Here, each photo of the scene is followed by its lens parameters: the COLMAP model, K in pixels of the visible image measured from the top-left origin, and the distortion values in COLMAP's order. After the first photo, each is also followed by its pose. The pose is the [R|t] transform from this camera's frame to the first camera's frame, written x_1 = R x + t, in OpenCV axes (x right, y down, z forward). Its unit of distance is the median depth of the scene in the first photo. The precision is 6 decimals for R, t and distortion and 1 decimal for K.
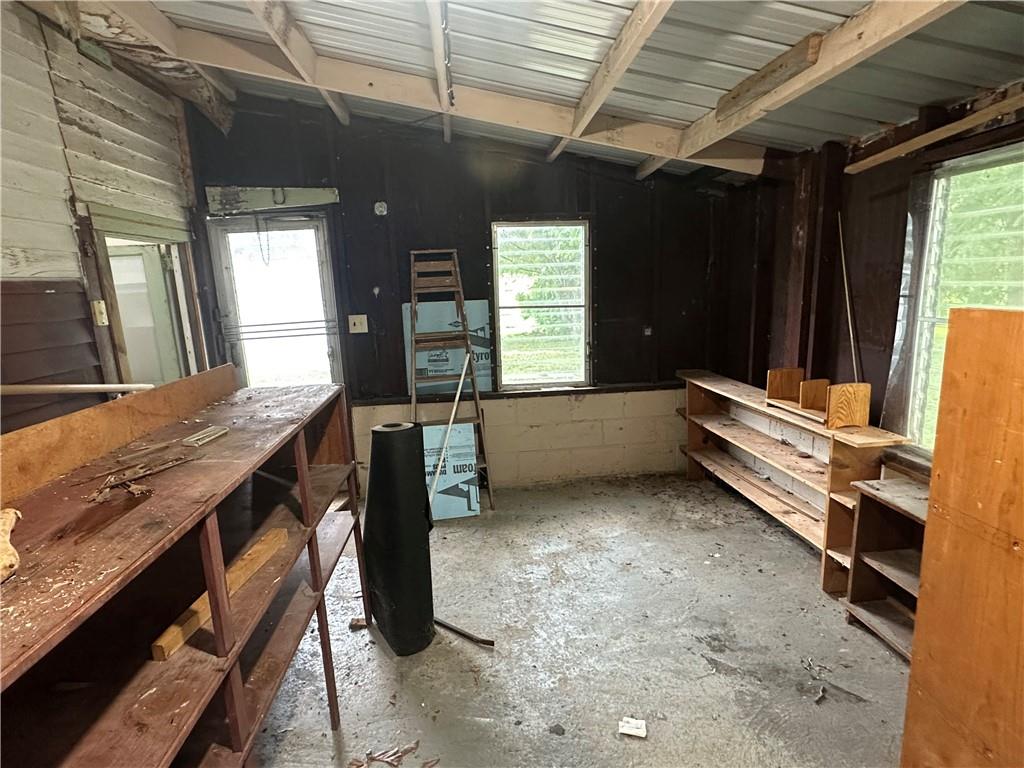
lens RADIAL K [[543.8, 0, 511.1], [0, 543.8, 388.9], [0, 0, 1]] dist [-0.006516, 0.000519]
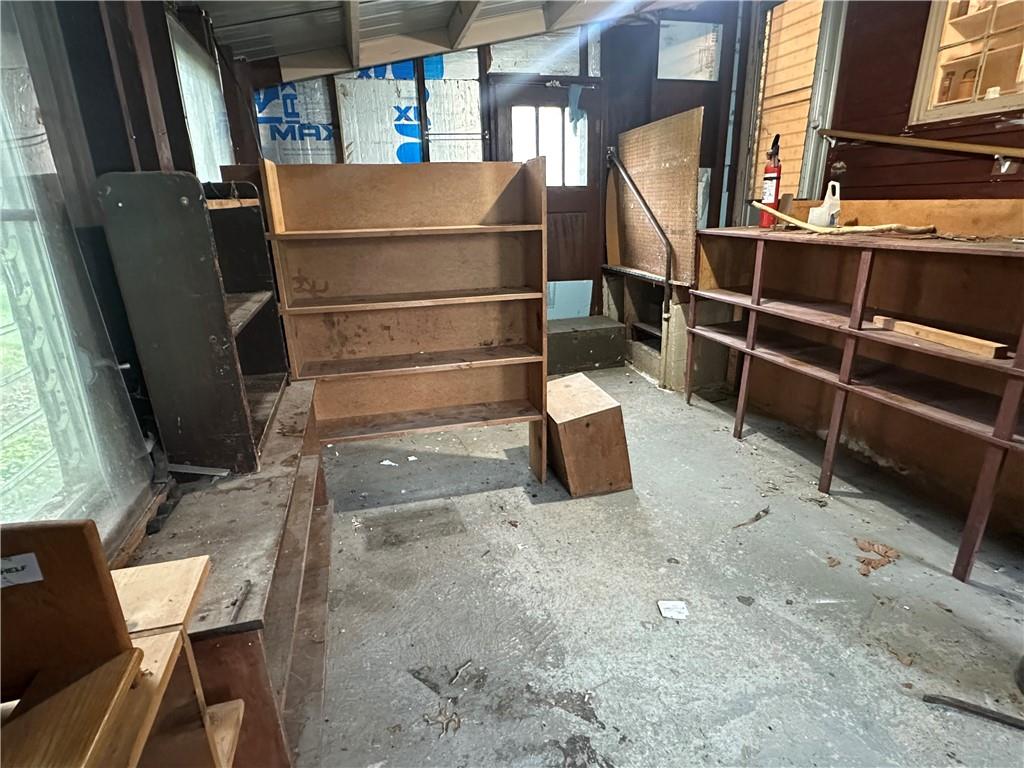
lens RADIAL K [[543.8, 0, 511.1], [0, 543.8, 388.9], [0, 0, 1]] dist [-0.006516, 0.000519]
pose [[-0.983785, 0.119344, -0.133883, 0.548203], [0.036436, 0.863897, 0.502348, -0.189225], [0.175613, 0.489324, -0.854237, 1.470140]]
